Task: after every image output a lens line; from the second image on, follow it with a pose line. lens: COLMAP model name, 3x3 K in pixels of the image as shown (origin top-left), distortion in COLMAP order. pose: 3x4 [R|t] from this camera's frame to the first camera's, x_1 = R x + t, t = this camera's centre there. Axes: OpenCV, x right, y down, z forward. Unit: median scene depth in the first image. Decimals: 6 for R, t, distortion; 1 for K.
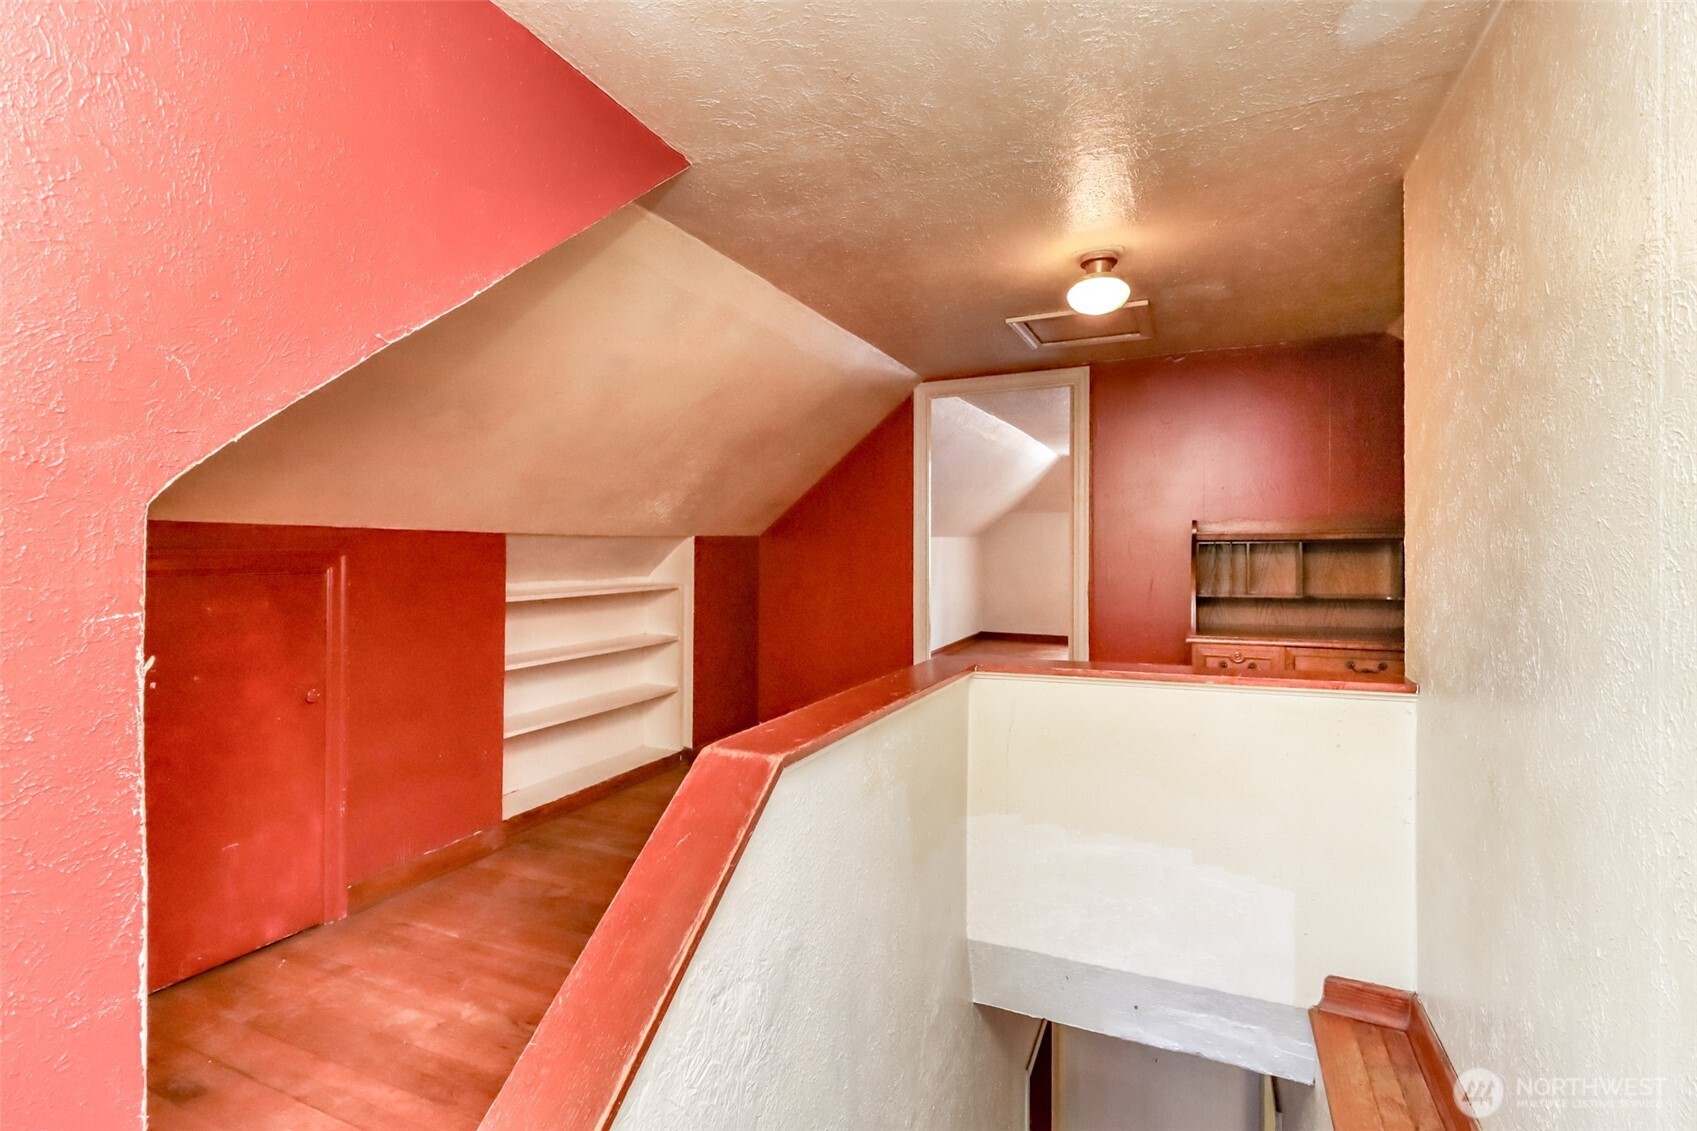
lens RADIAL K [[778.7, 0, 852.7], [0, 778.7, 552.8], [0, 0, 1]] dist [0.015343, -0.010657]
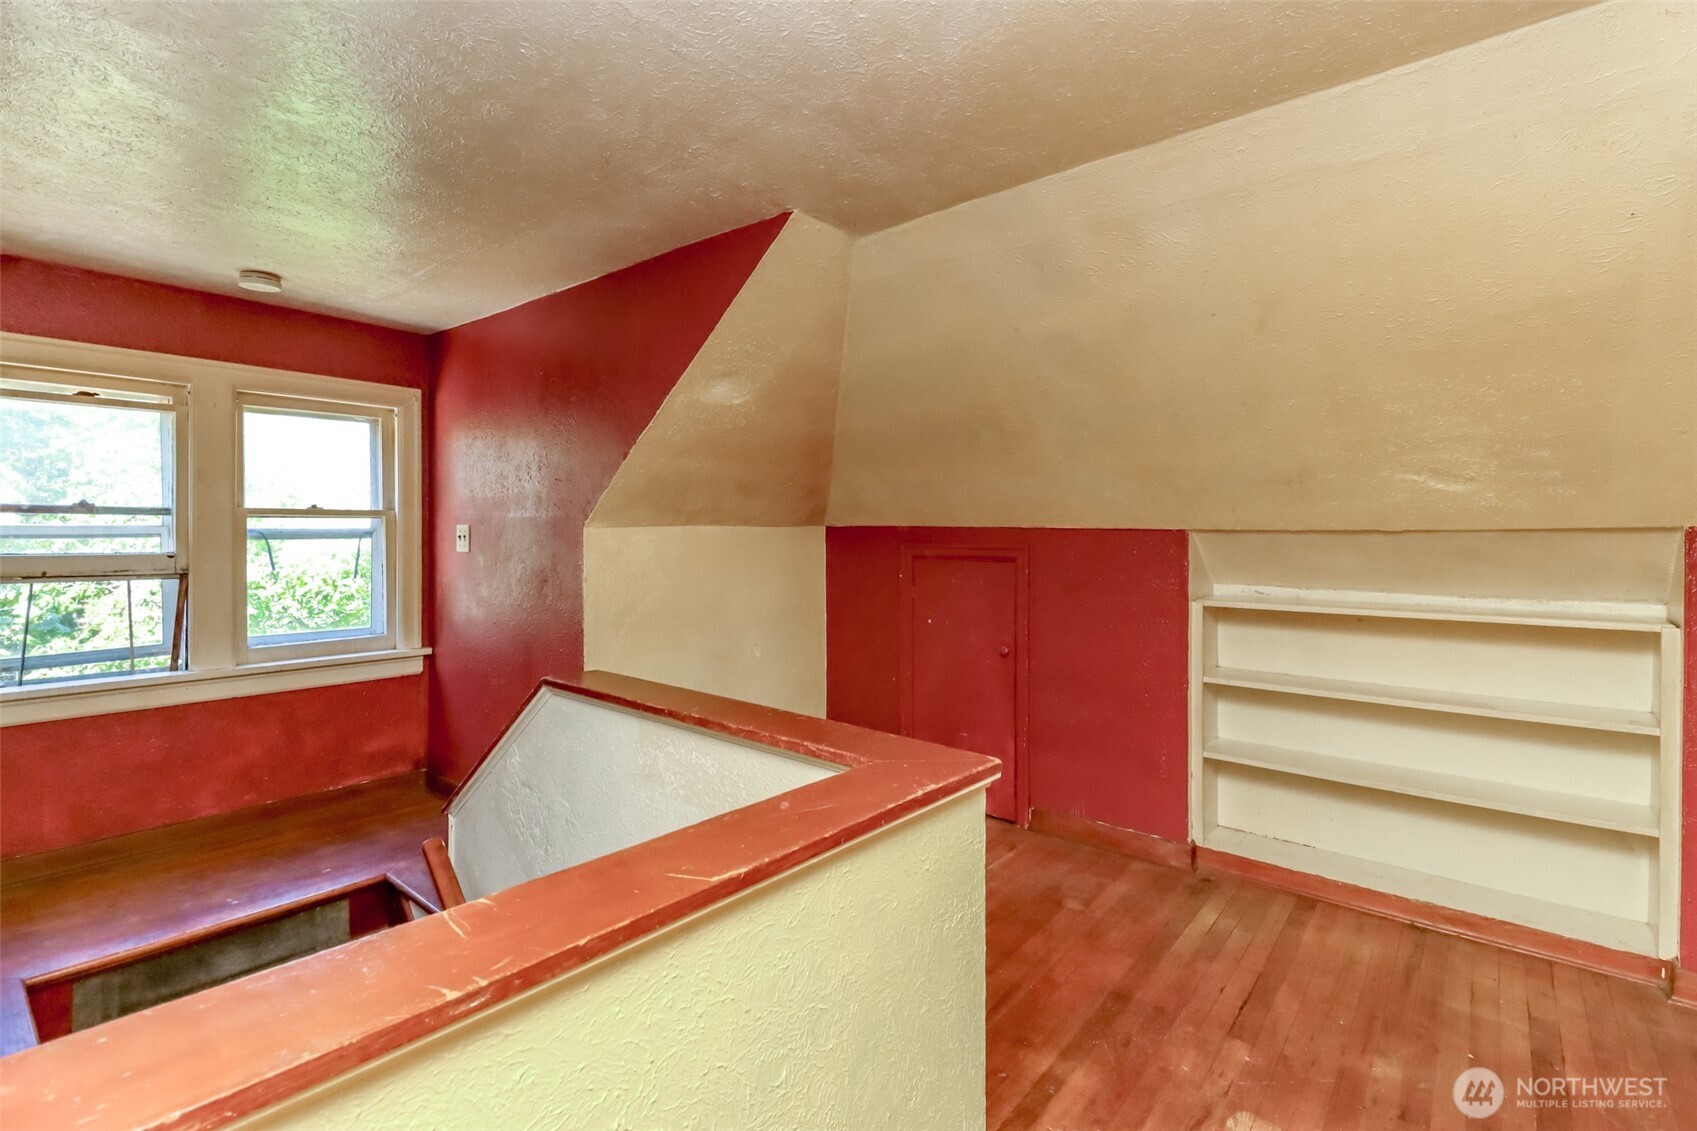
lens RADIAL K [[778.7, 0, 865.6], [0, 778.7, 551.3], [0, 0, 1]] dist [0.015343, -0.010657]
pose [[-0.256994, 0.016431, -0.966273, 0.530275], [-0.014723, 0.999673, 0.020915, -0.012824], [0.966301, 0.019602, -0.256668, 0.859556]]
